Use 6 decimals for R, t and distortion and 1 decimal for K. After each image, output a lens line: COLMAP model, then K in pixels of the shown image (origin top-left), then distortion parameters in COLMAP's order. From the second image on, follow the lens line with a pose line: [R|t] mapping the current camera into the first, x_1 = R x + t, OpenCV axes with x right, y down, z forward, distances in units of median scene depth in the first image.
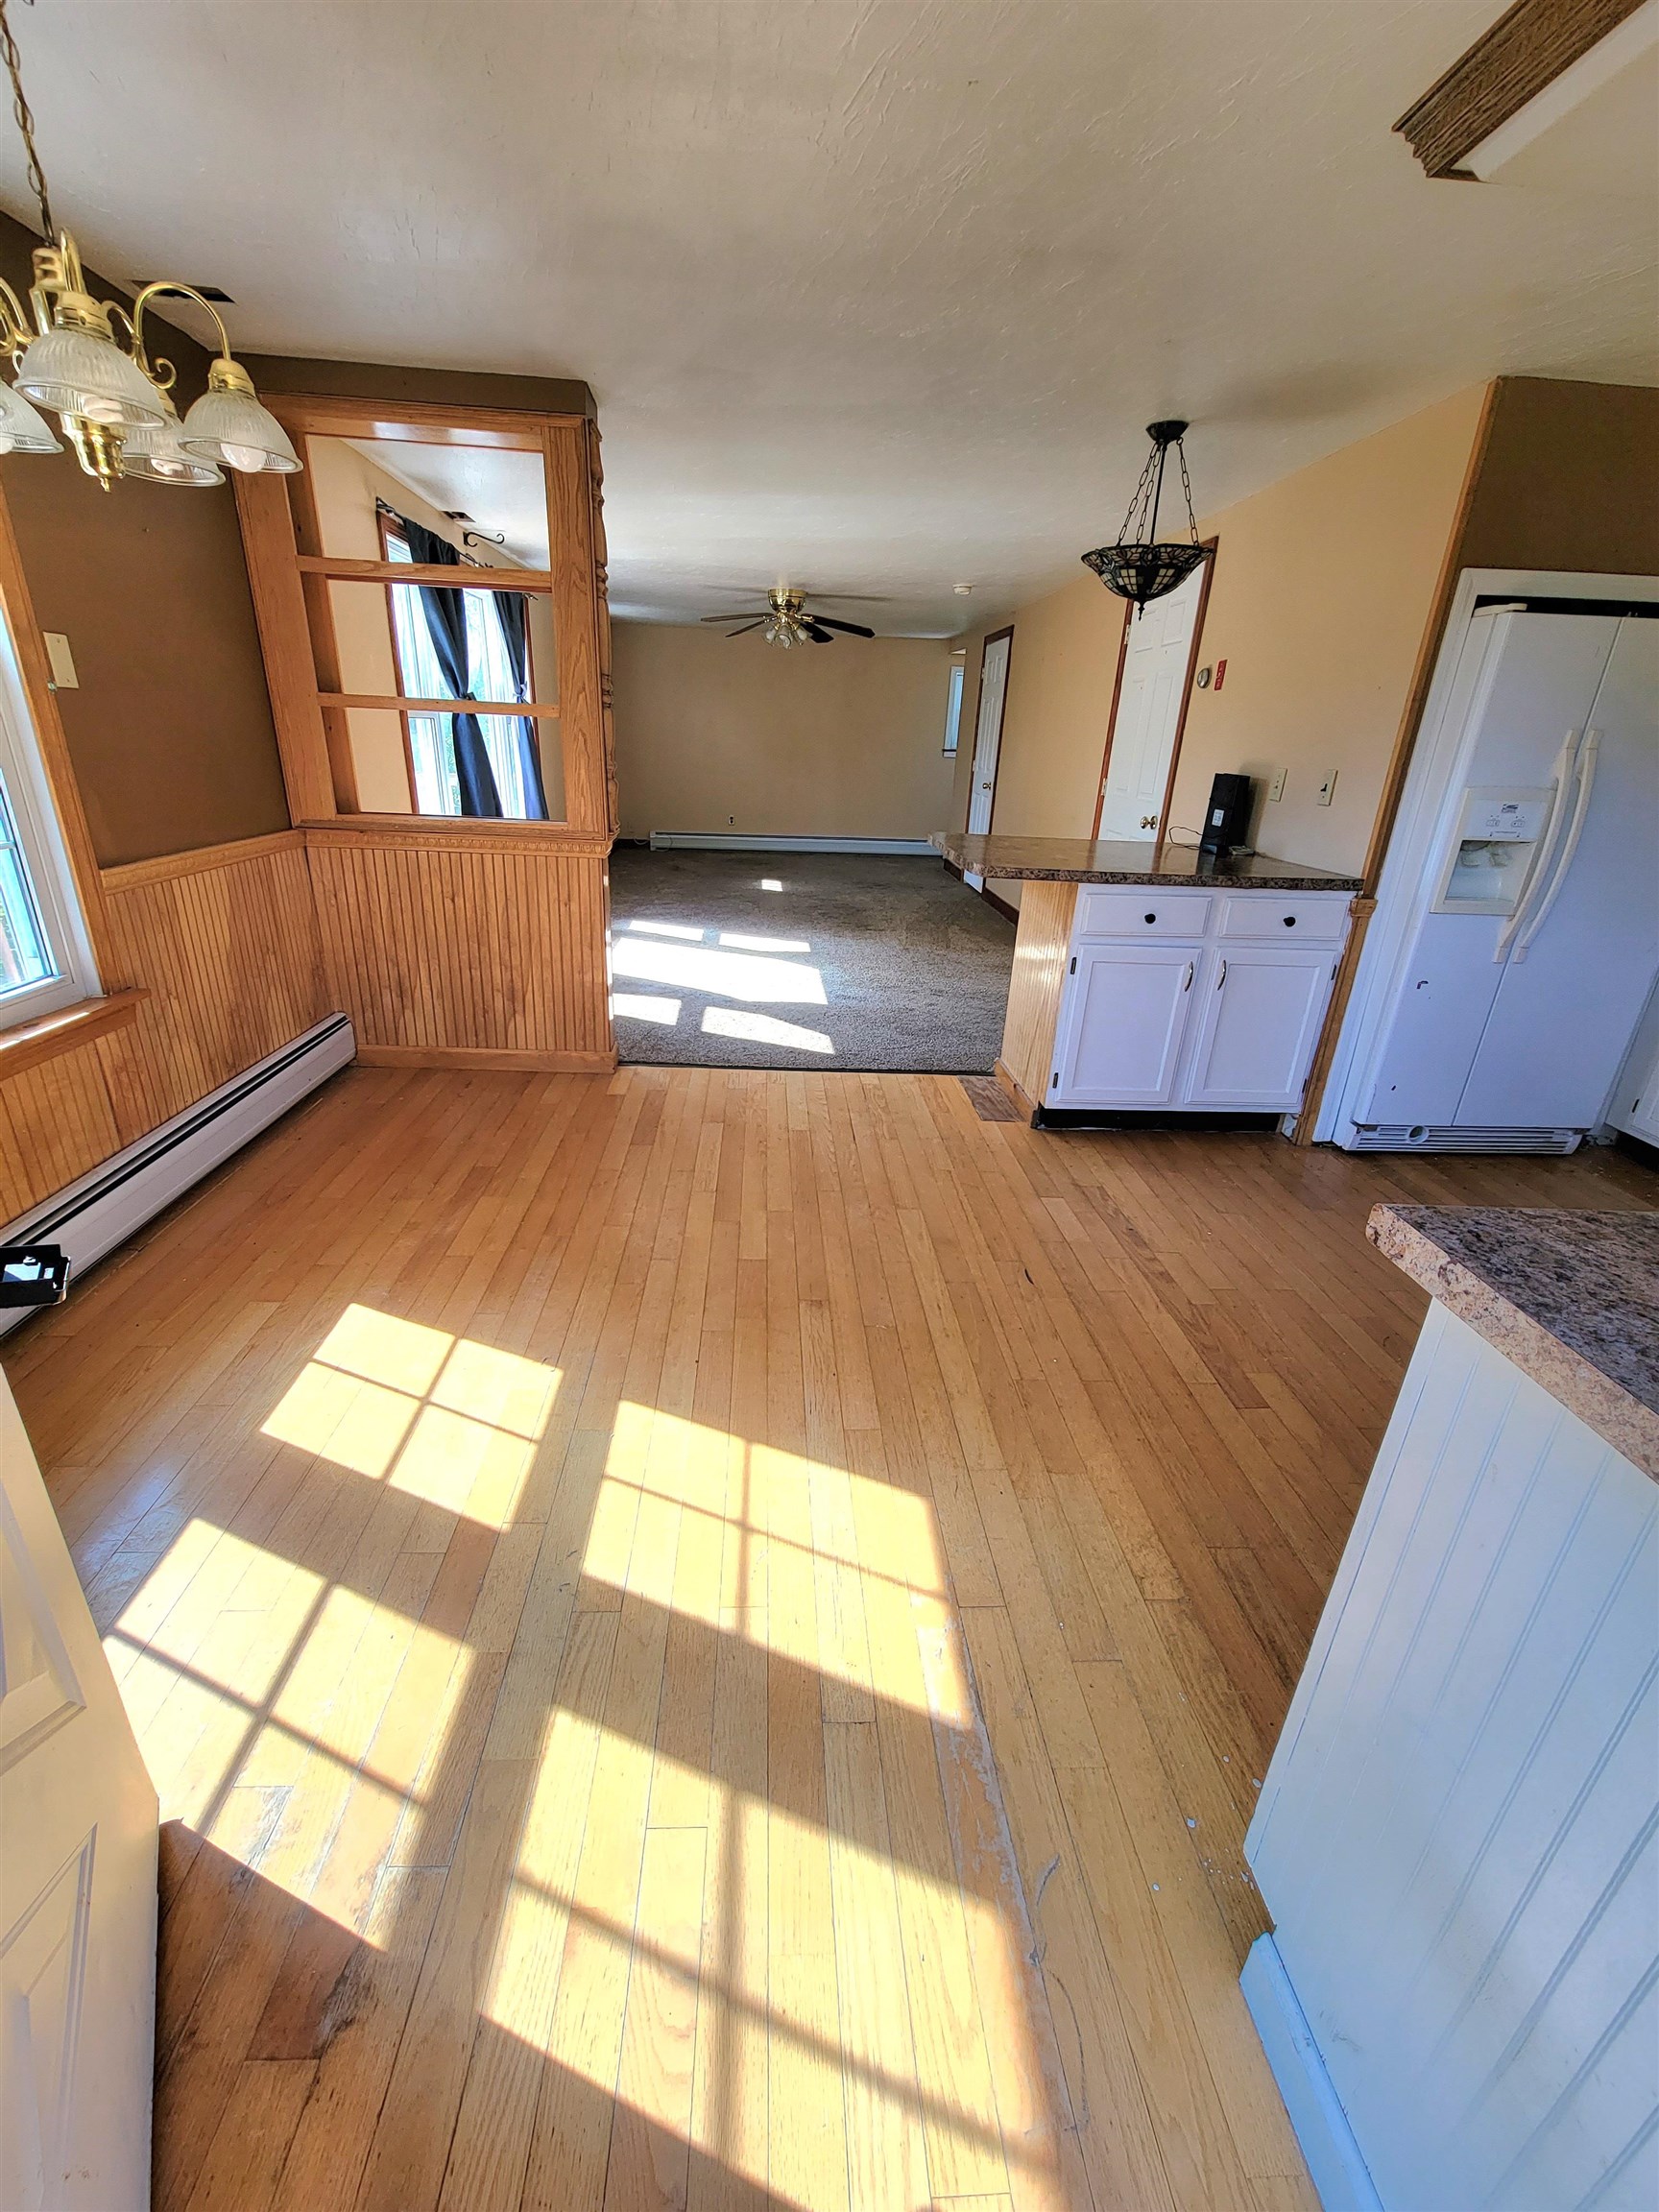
lens RADIAL K [[897.9, 0, 803.4], [0, 897.9, 1093.5], [0, 0, 1]] dist [-0.004166, 0.000372]
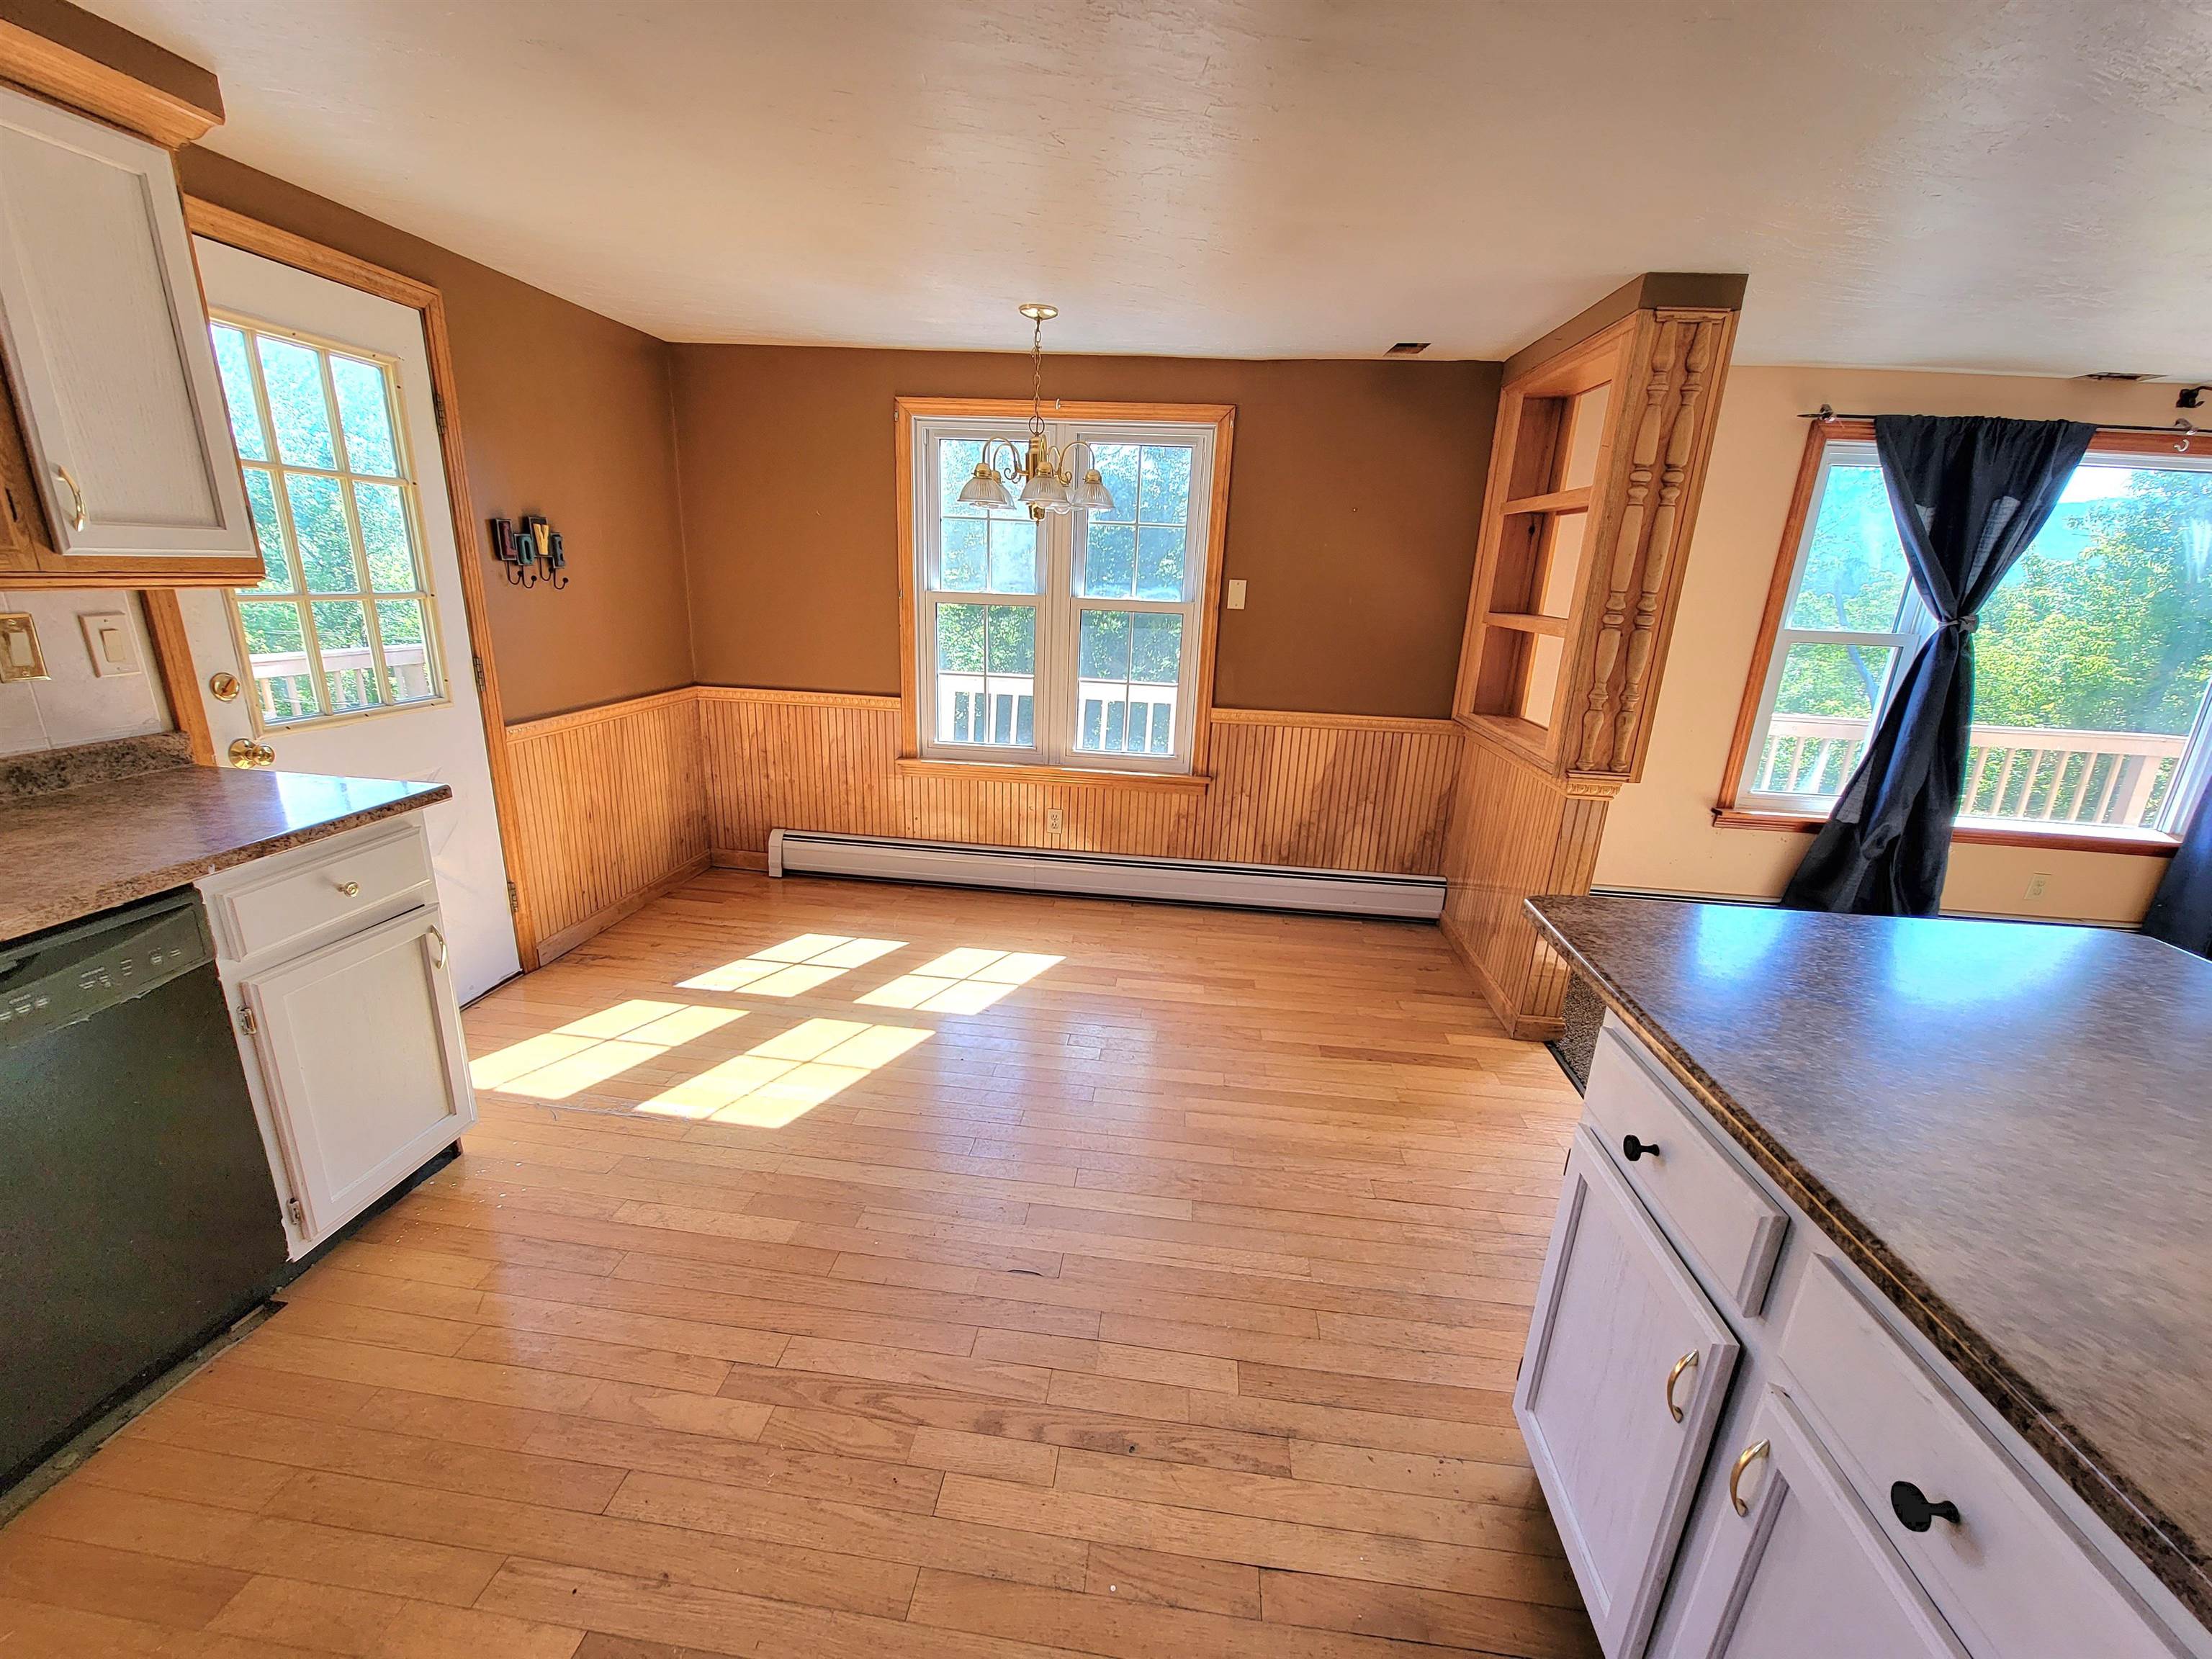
lens RADIAL K [[901.0, 0, 1097.5], [0, 901.0, 834.4], [0, 0, 1]] dist [-0.005143, -0.000085]
pose [[-0.142285, 0.233752, -0.961829, 0.771114], [-0.411594, 0.869749, 0.272262, -0.327636], [0.900192, 0.434622, -0.027541, 0.739946]]
